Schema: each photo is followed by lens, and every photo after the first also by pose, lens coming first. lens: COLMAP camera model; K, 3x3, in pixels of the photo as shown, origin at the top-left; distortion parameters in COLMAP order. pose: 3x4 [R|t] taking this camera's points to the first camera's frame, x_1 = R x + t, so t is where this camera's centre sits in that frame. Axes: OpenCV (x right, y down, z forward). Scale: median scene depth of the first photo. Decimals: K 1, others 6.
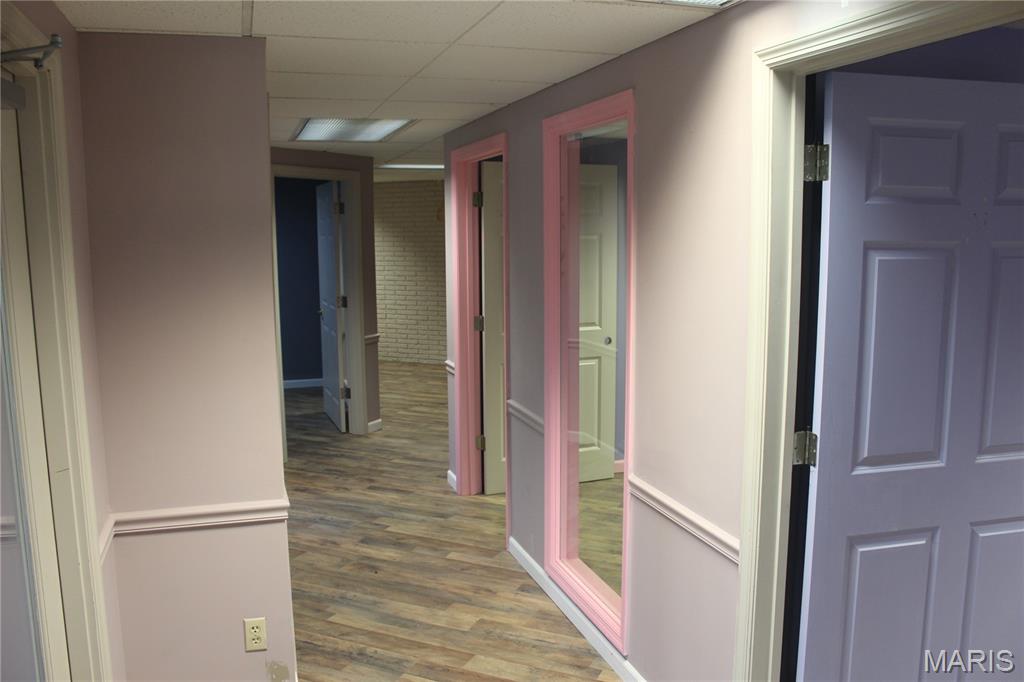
lens RADIAL K [[846.2, 0, 512.0], [0, 846.2, 341.0], [0, 0, 1]] dist [-0.159047, 0.137579]
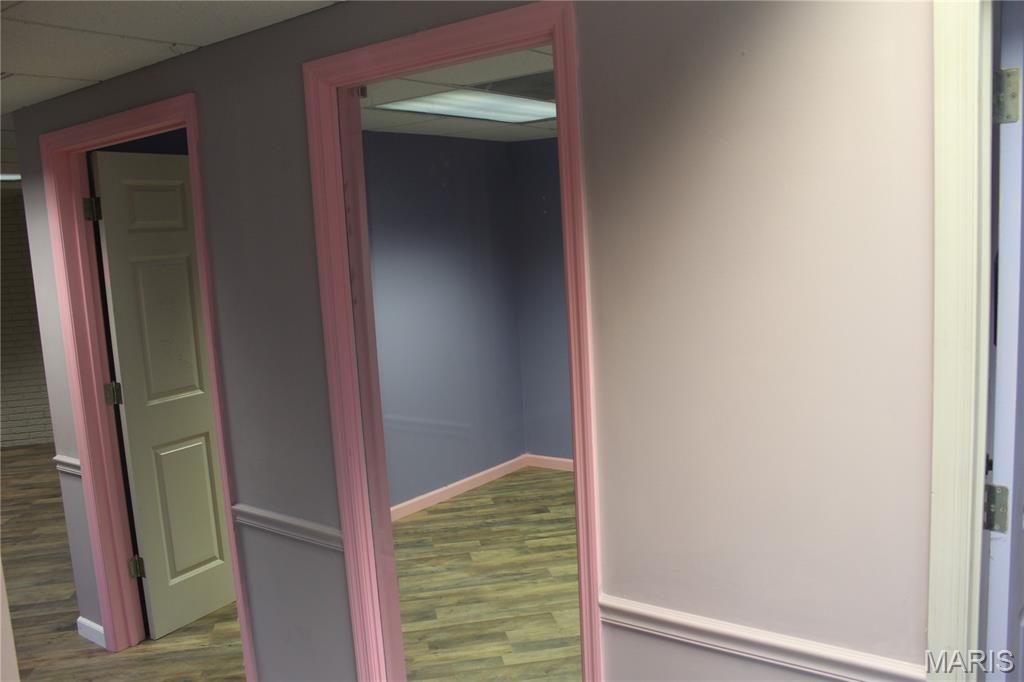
lens RADIAL K [[846.2, 0, 512.0], [0, 846.2, 341.0], [0, 0, 1]] dist [-0.159047, 0.137579]
pose [[0.812127, -0.115252, 0.571985, -0.153001], [0.129698, 0.991431, 0.015618, -0.032192], [-0.568884, 0.061502, 0.820115, 0.290875]]
